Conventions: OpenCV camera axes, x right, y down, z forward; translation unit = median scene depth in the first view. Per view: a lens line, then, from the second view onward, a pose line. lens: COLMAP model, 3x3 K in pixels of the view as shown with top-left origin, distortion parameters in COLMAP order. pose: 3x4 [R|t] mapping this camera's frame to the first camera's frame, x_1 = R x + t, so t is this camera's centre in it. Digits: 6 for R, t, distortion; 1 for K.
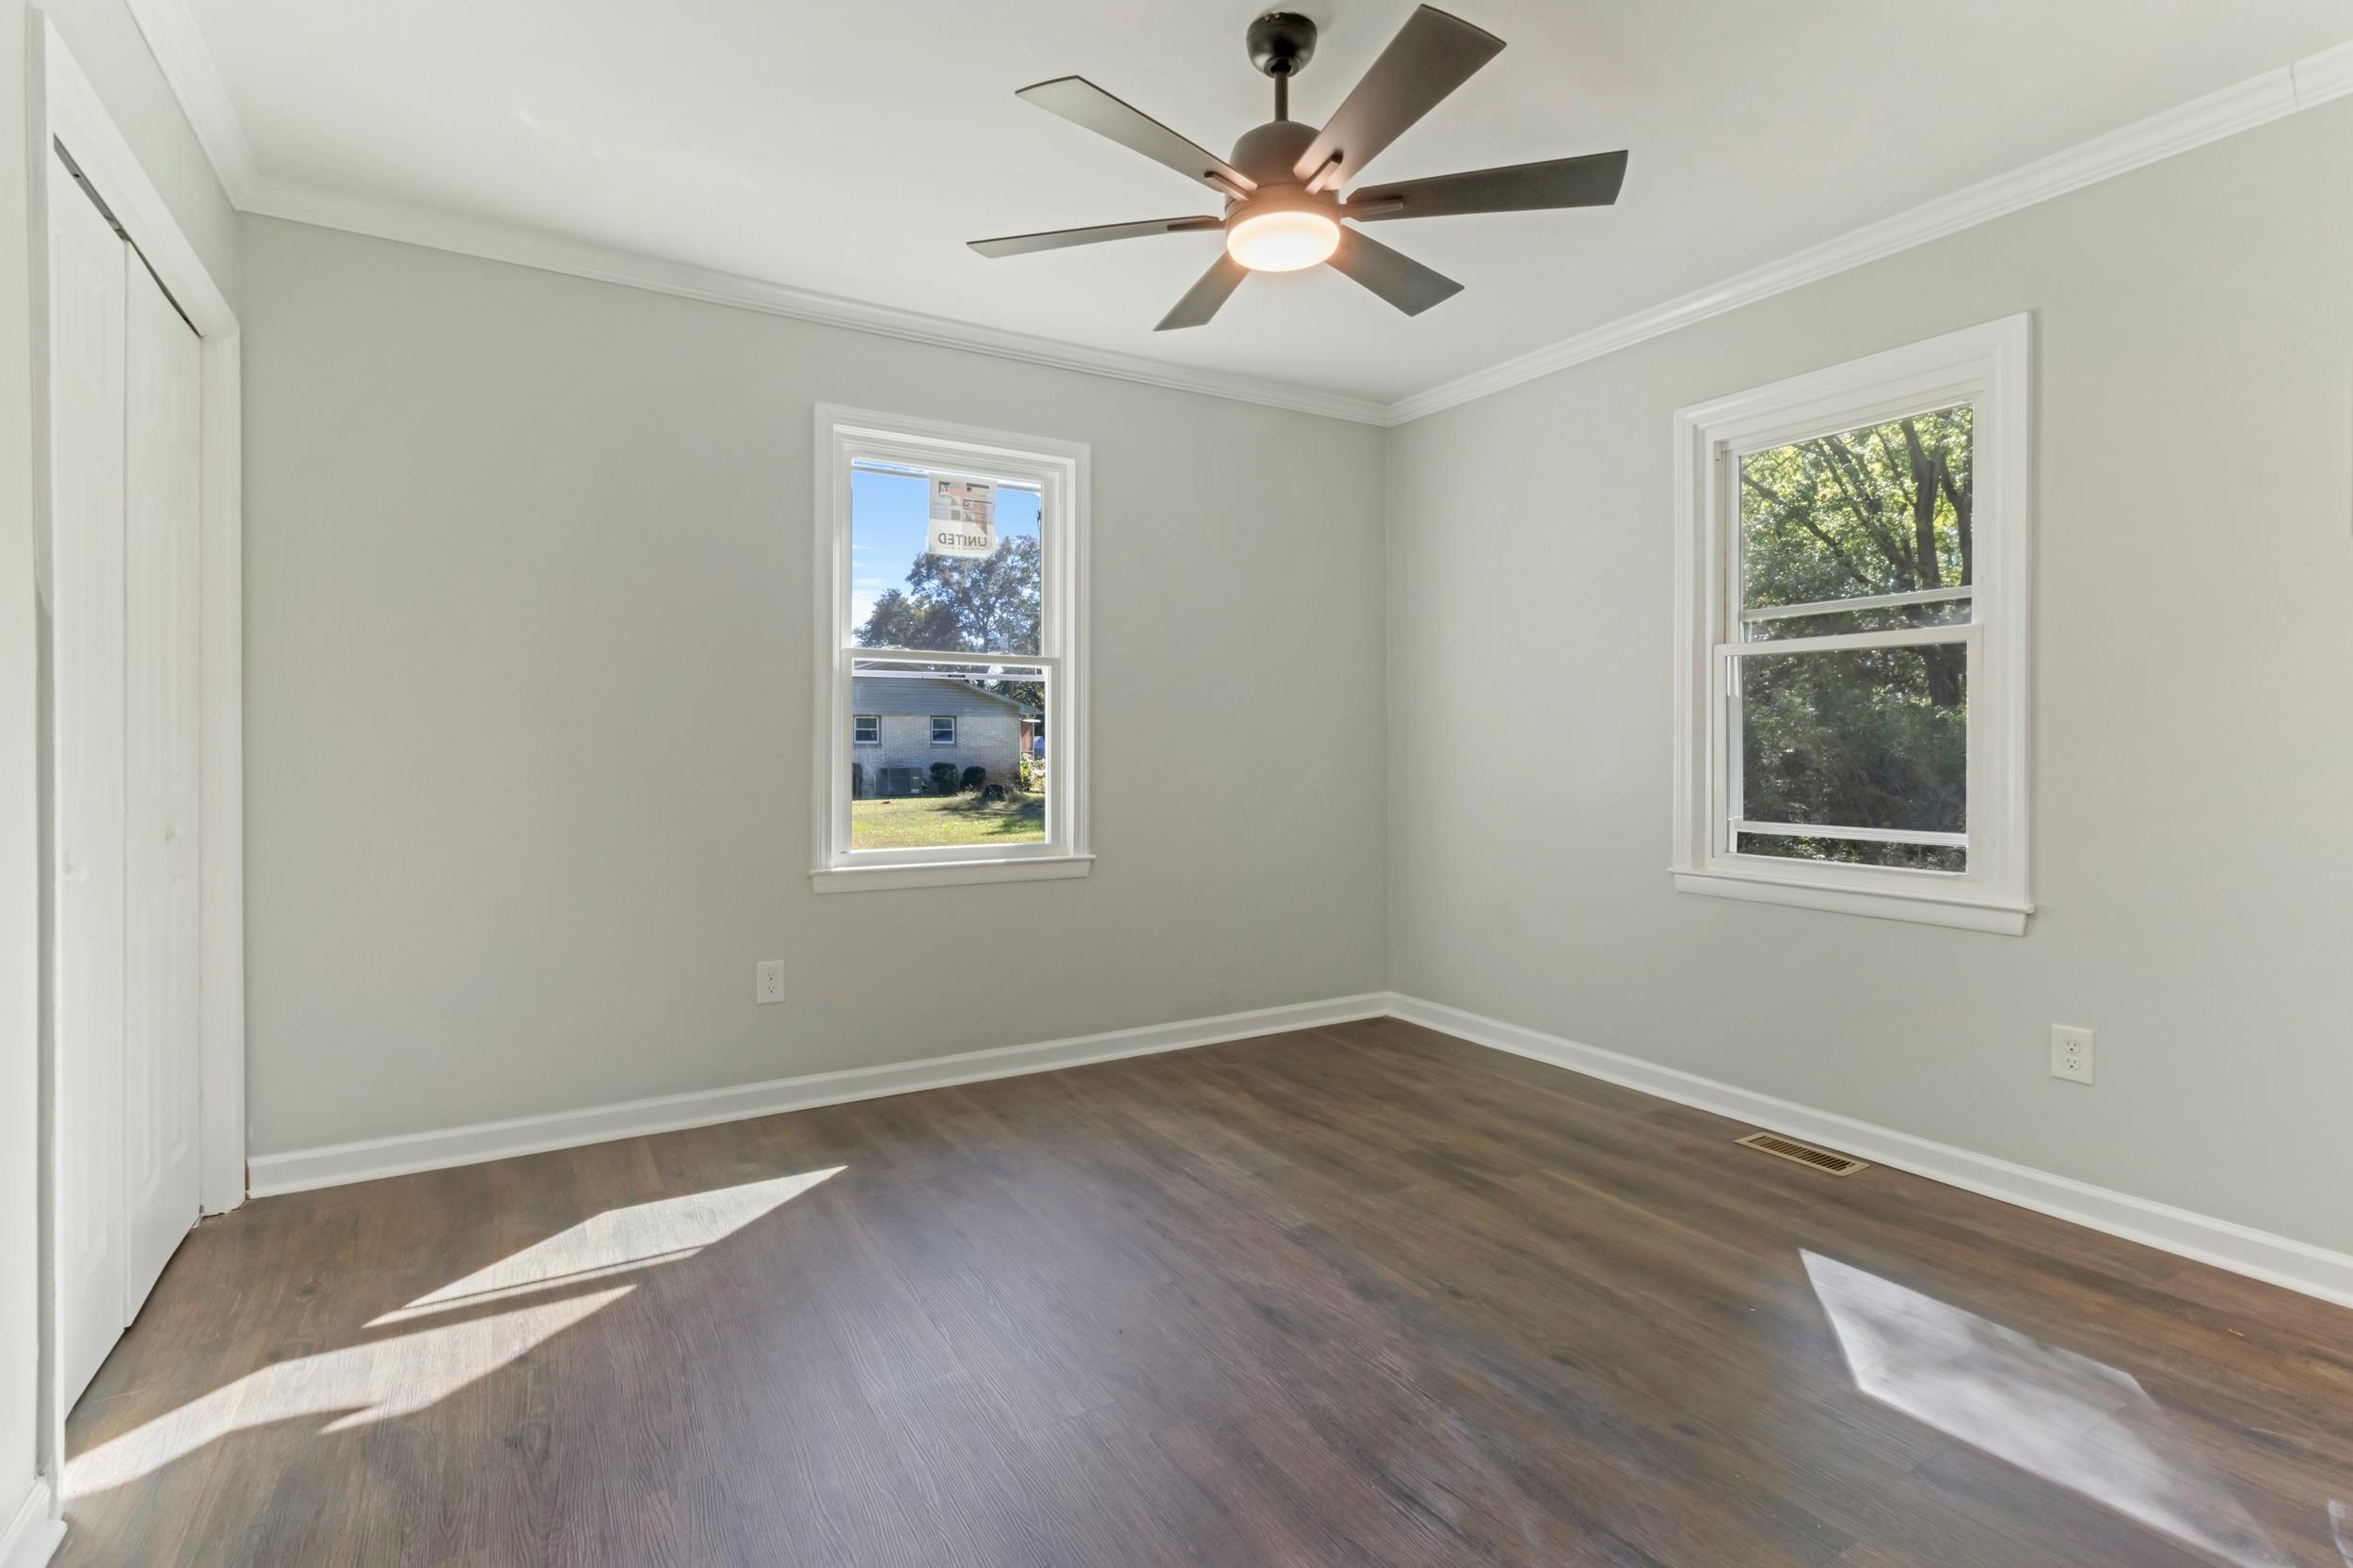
lens RADIAL K [[1125.1, 0, 1185.1], [0, 1125.1, 752.2], [0, 0, 1]] dist [0.000925, 0.000383]
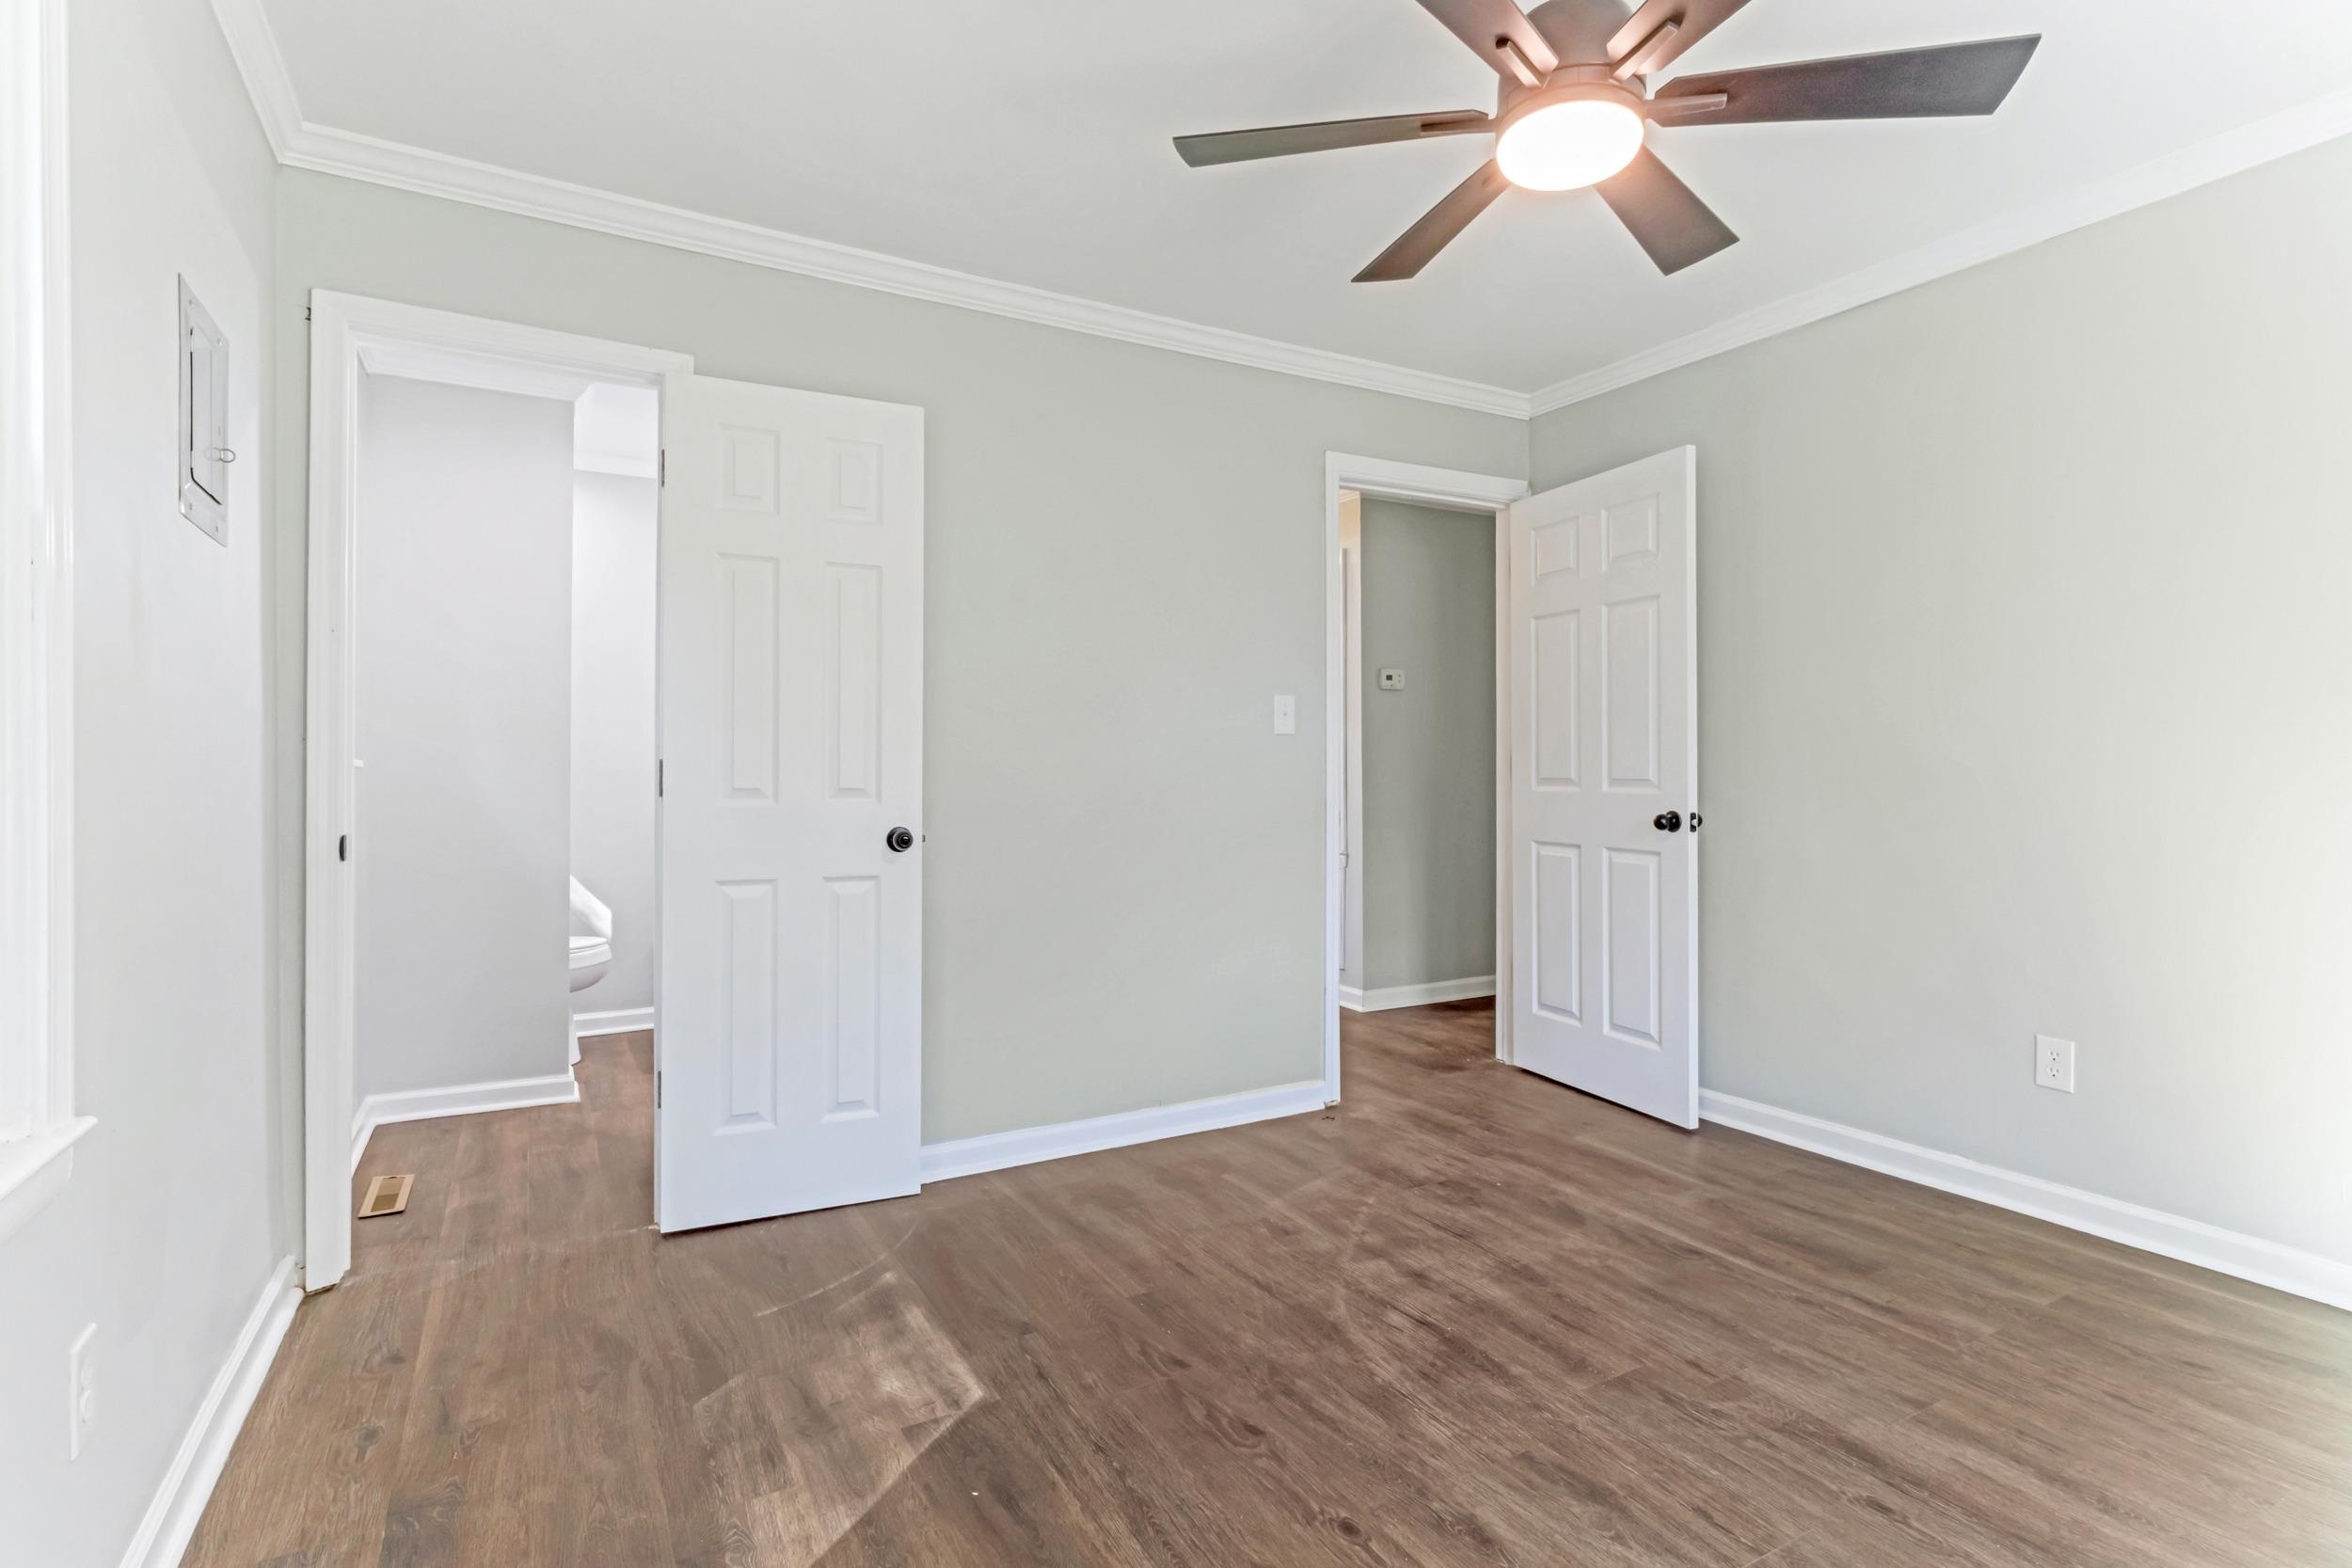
lens RADIAL K [[1124.5, 0, 1184.6], [0, 1124.5, 752.3], [0, 0, 1]] dist [0.000925, 0.000383]
pose [[-0.999536, 0.005314, 0.029992, 0.379993], [0.005047, 0.999947, -0.008977, -0.015588], [-0.030038, -0.008821, -0.999510, 2.041659]]
